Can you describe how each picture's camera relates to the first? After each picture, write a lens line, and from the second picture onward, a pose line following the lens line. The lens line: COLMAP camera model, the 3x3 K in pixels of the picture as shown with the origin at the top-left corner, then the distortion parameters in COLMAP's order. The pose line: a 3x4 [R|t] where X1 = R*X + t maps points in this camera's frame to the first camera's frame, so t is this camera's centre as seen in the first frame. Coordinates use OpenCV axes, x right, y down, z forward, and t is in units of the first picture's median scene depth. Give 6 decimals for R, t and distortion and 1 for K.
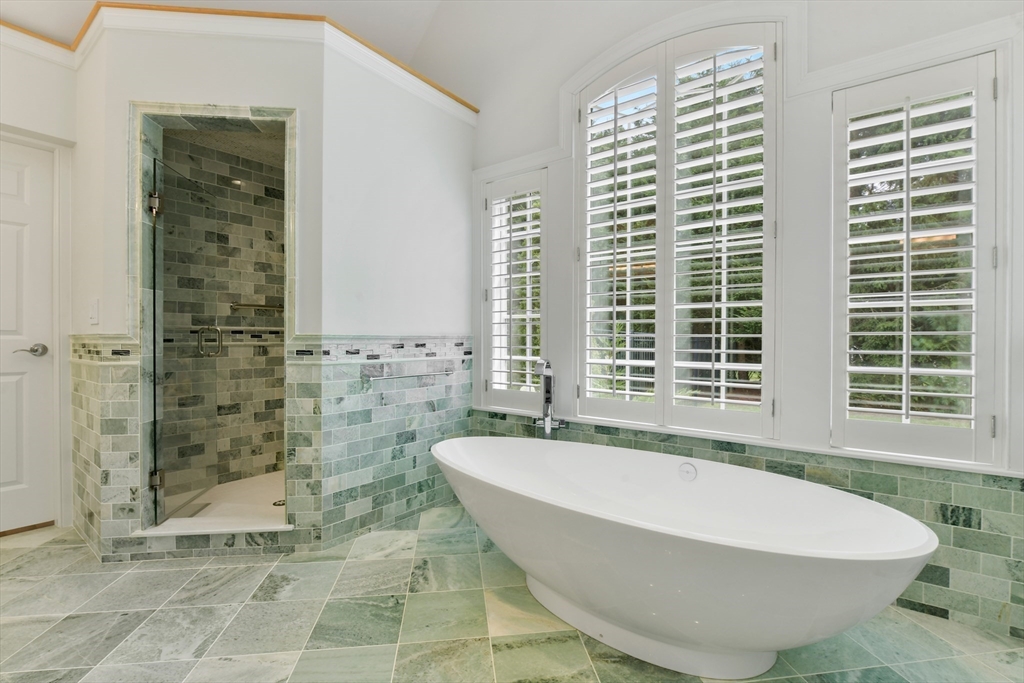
lens RADIAL K [[452.0, 0, 512.0], [0, 452.0, 341.5], [0, 0, 1]] dist [-0.013678, -0.000043]
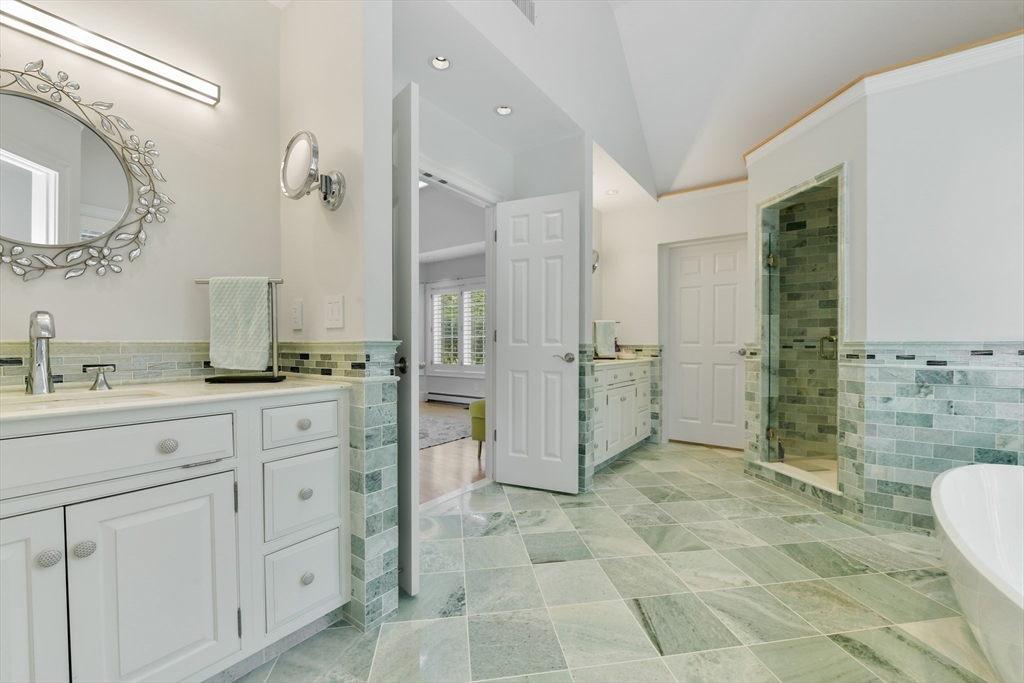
lens RADIAL K [[415.0, 0, 512.0], [0, 415.0, 341.5], [0, 0, 1]] dist [-0.017808, -0.000829]
pose [[0.013657, -0.012624, -0.999827, 0.651721], [-0.004535, 0.999909, -0.012687, 0.002426], [0.999896, 0.004708, 0.013598, 0.054600]]
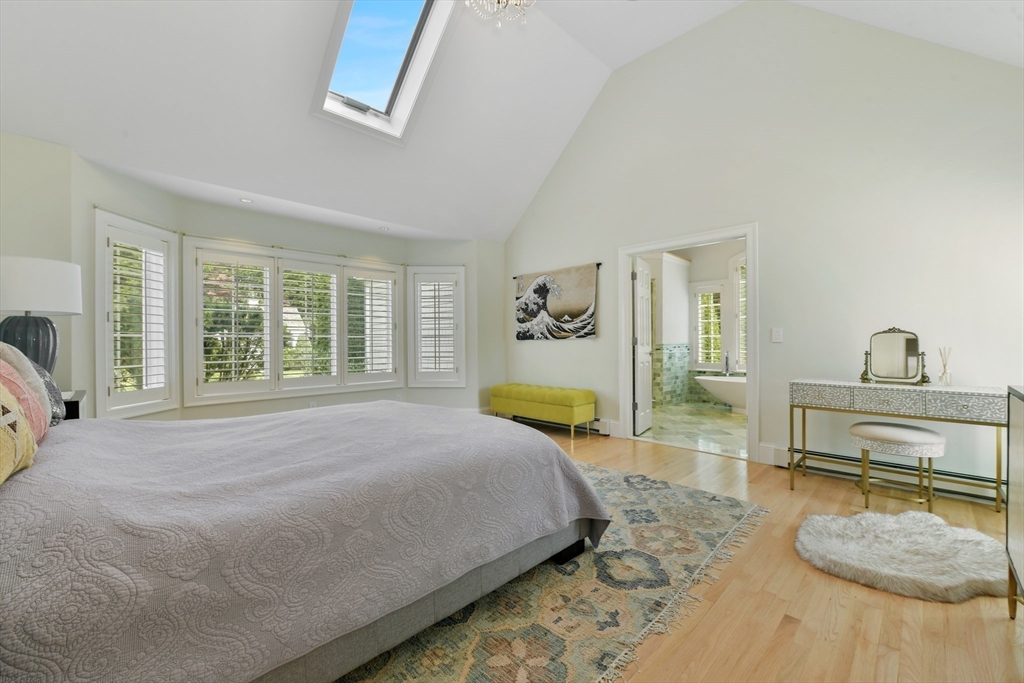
lens RADIAL K [[415.0, 0, 512.0], [0, 415.0, 341.5], [0, 0, 1]] dist [-0.017808, -0.000829]
pose [[0.988836, -0.006951, -0.148848, -1.091943], [0.006750, 0.999975, -0.001853, -0.037364], [0.148857, 0.000828, 0.988858, -2.280612]]
